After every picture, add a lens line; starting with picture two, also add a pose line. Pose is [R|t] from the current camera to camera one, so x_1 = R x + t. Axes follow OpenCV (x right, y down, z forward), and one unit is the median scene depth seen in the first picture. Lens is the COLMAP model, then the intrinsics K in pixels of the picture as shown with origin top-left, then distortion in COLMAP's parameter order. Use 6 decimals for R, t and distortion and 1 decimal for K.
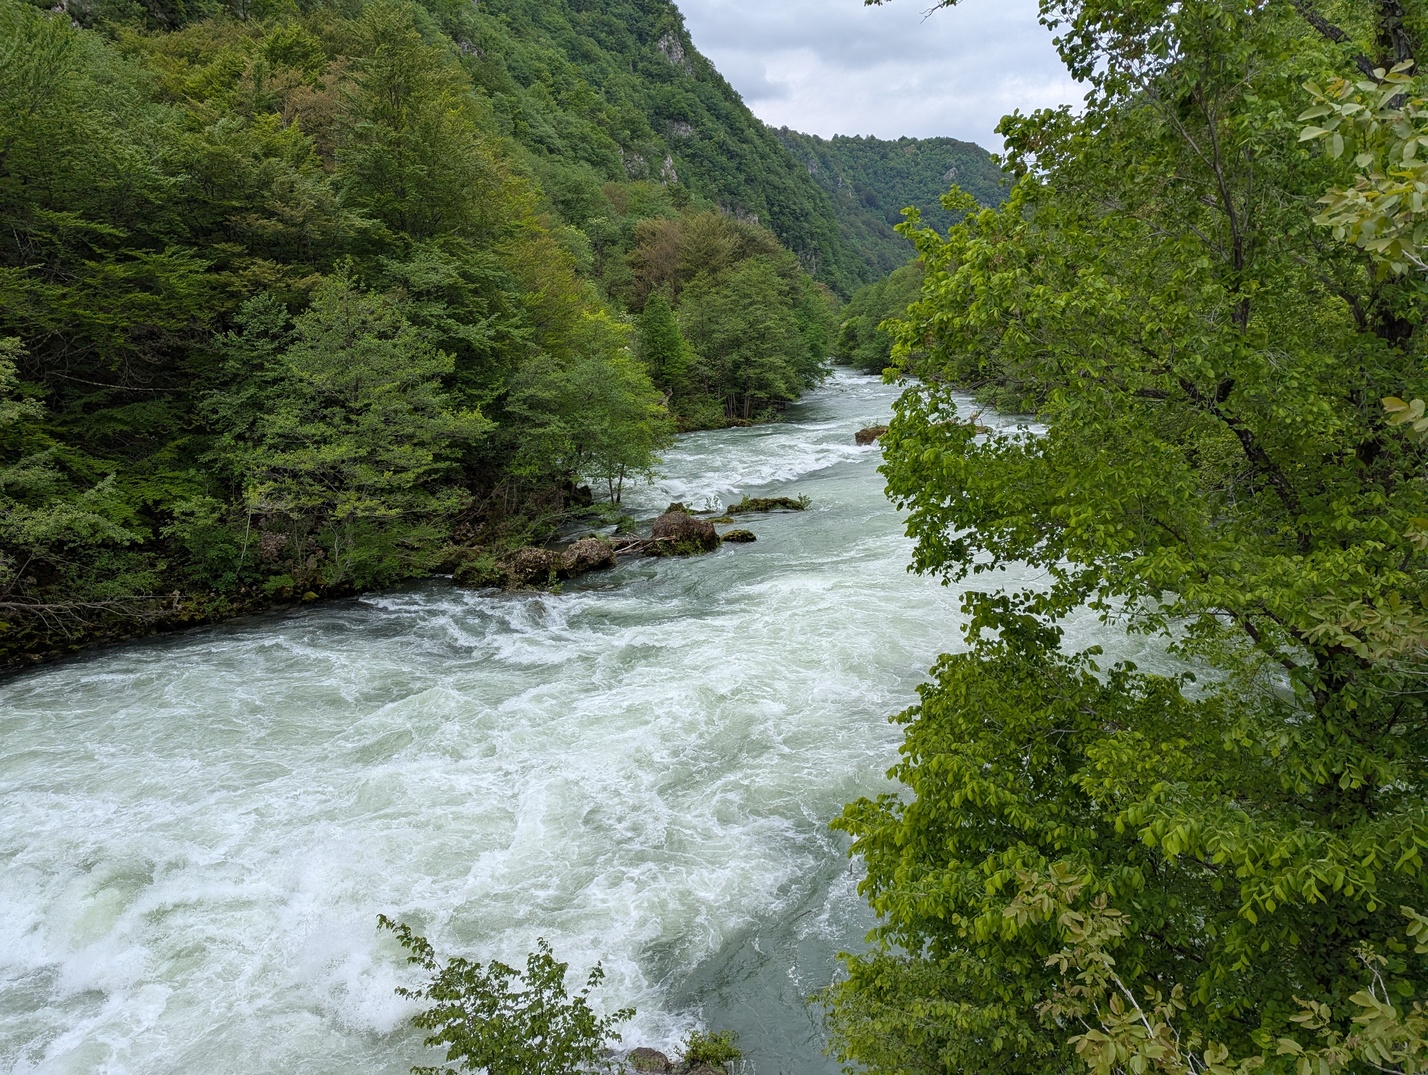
lens RADIAL K [[995.8, 0, 714.0], [0, 995.8, 537.5], [0, 0, 1]] dist [0.079043, 0.000792]
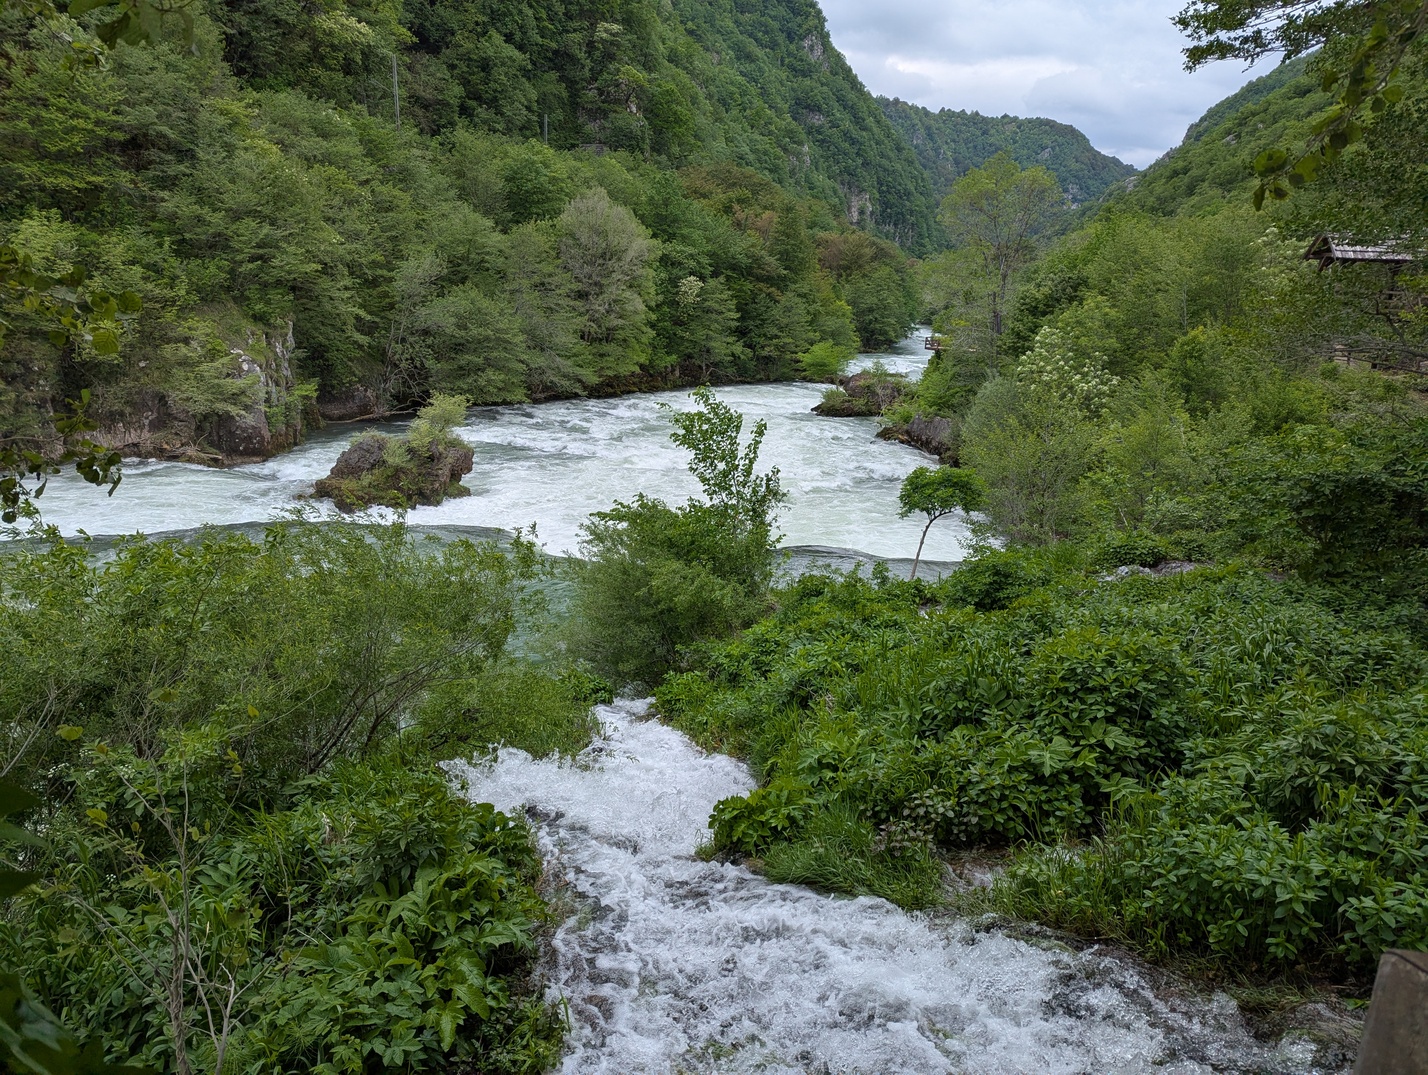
lens RADIAL K [[995.8, 0, 714.0], [0, 995.8, 537.5], [0, 0, 1]] dist [0.079043, 0.000792]
pose [[0.992808, 0.107631, -0.052424, -0.032467], [-0.104510, 0.992770, 0.059038, 0.039944], [0.058399, -0.053134, 0.996878, -0.242245]]
